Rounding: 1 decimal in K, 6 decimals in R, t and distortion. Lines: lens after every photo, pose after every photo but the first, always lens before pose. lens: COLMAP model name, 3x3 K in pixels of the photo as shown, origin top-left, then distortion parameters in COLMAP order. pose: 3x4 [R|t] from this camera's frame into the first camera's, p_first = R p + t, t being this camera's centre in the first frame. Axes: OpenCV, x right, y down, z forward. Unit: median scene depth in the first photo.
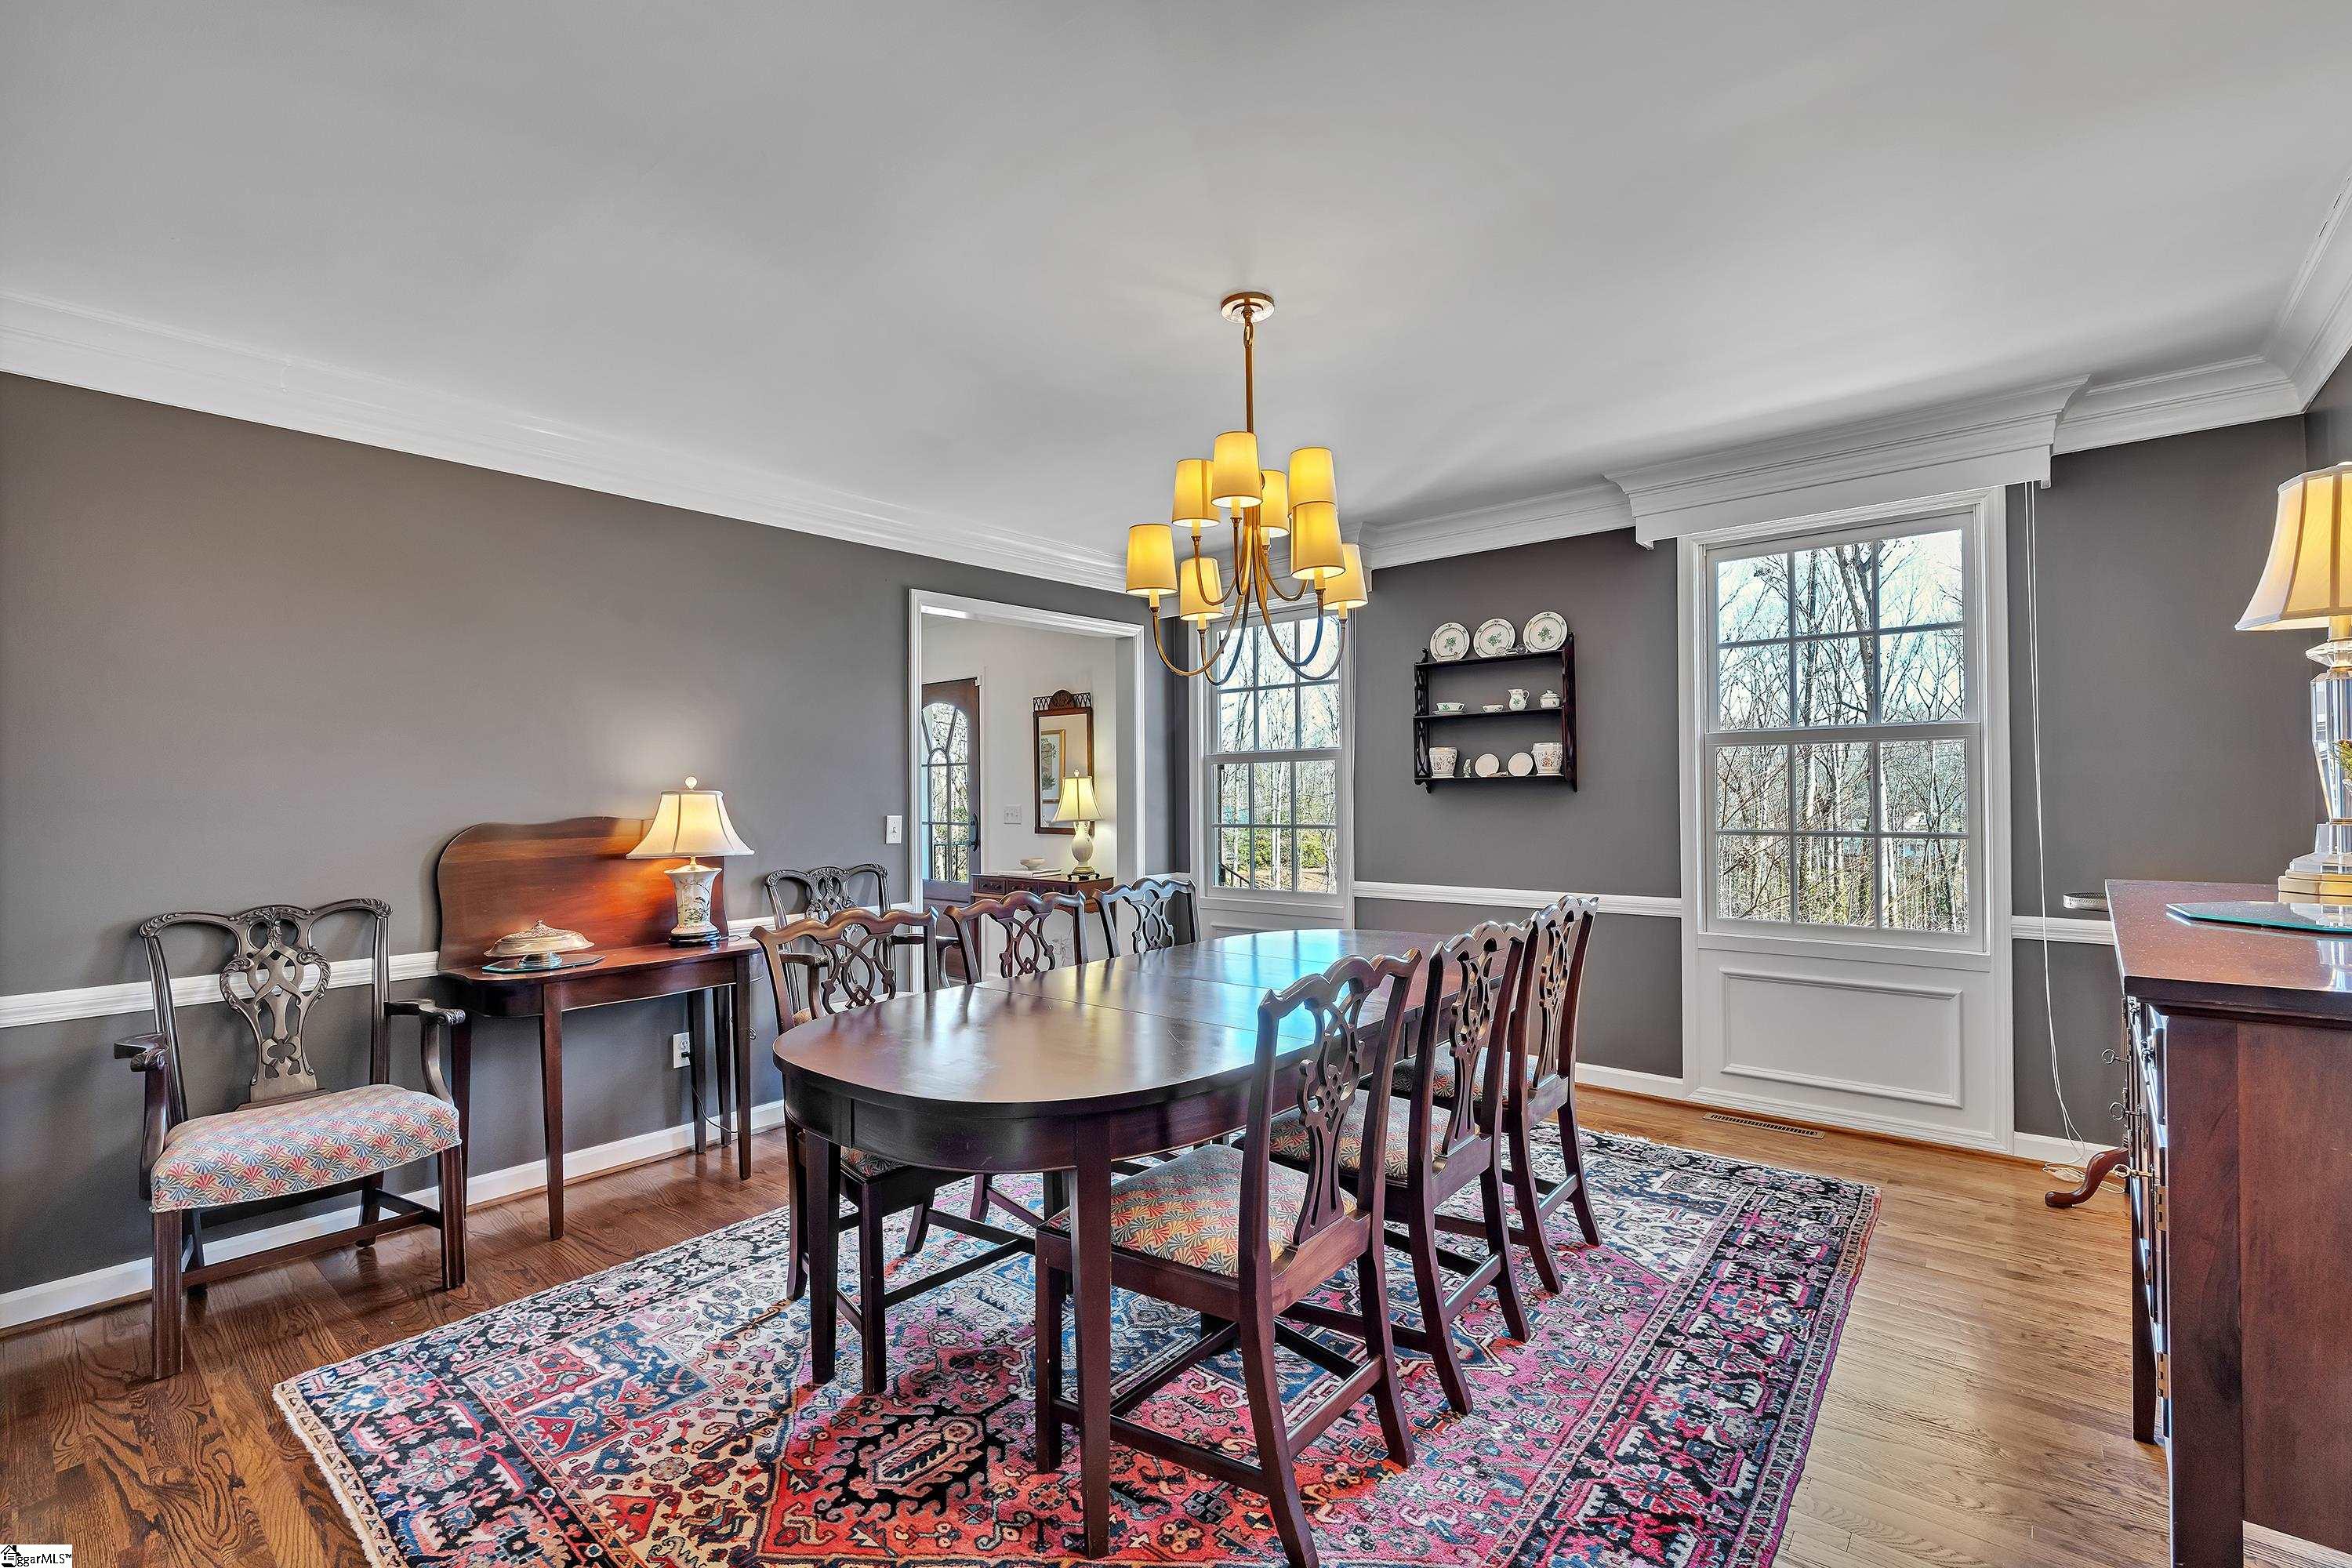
lens RADIAL K [[1006.0, 0, 1176.0], [0, 1006.0, 784.0], [0, 0, 1]] dist [-0.001344, -0.000049]
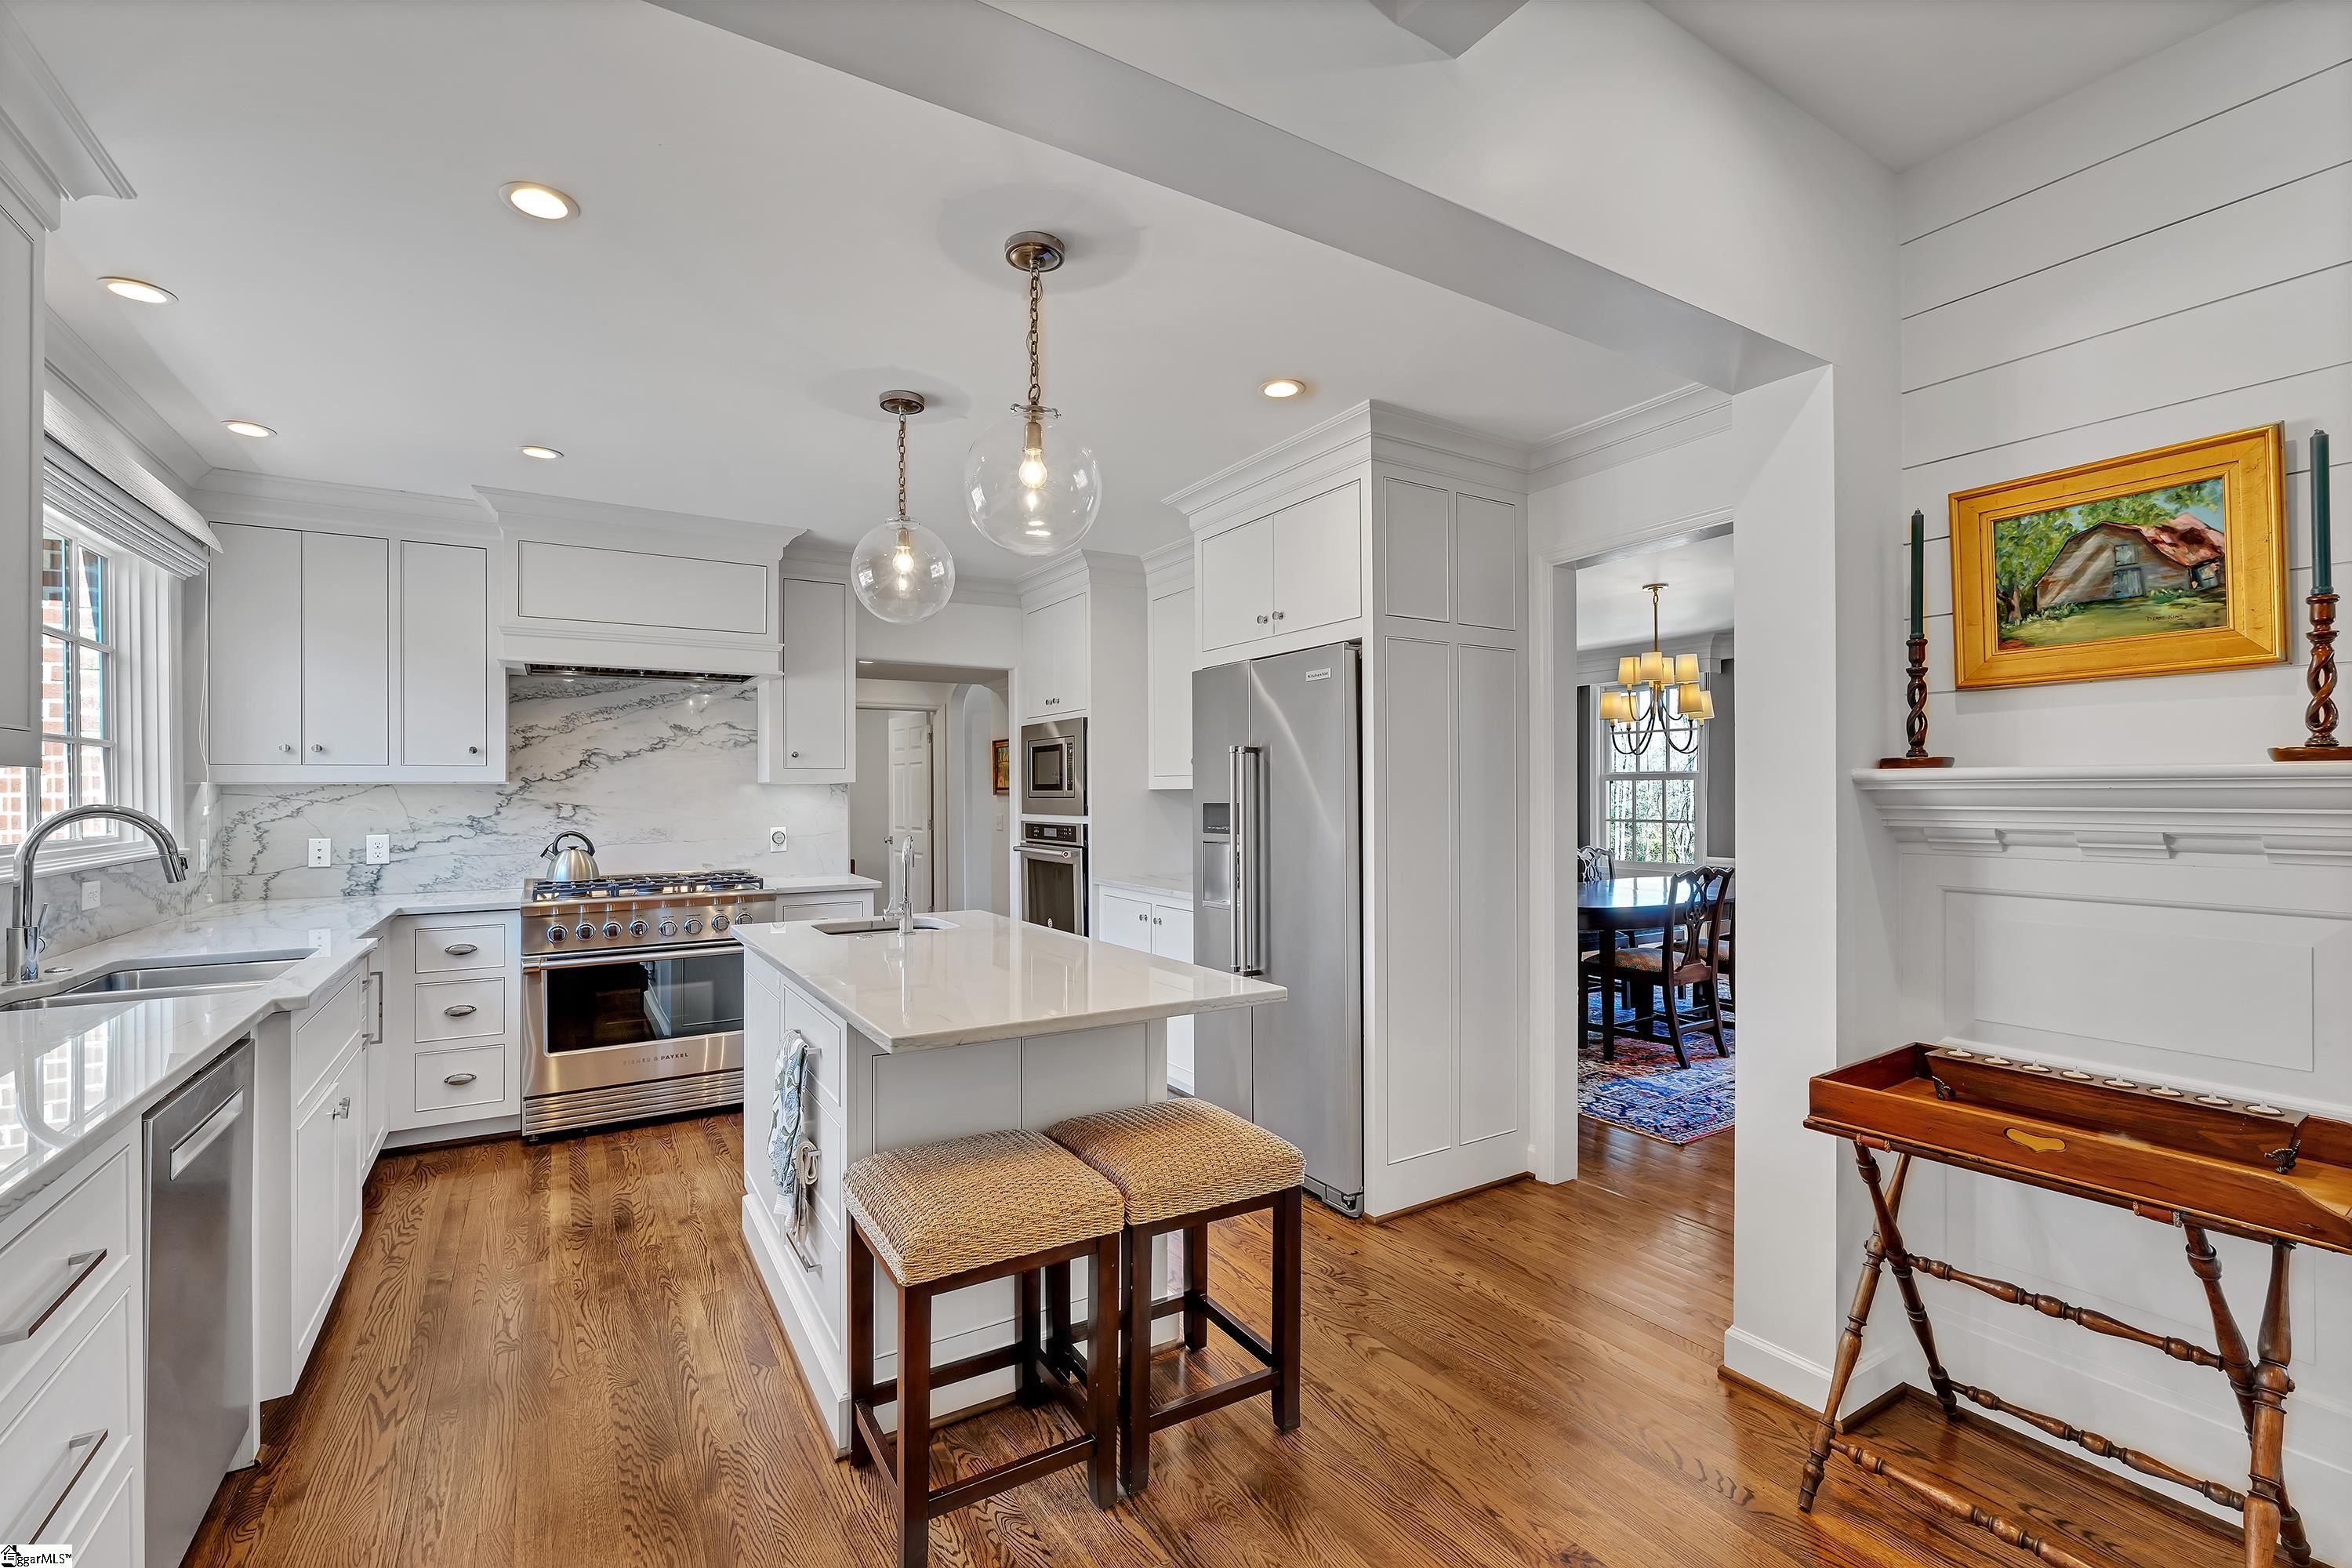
lens RADIAL K [[1006.0, 0, 1176.0], [0, 1006.0, 784.0], [0, 0, 1]] dist [-0.001344, -0.000049]
pose [[0.953208, 0.006298, -0.302249, -0.193211], [-0.003317, 0.999941, 0.010374, -0.039469], [0.302296, -0.008886, 0.953173, -1.058931]]
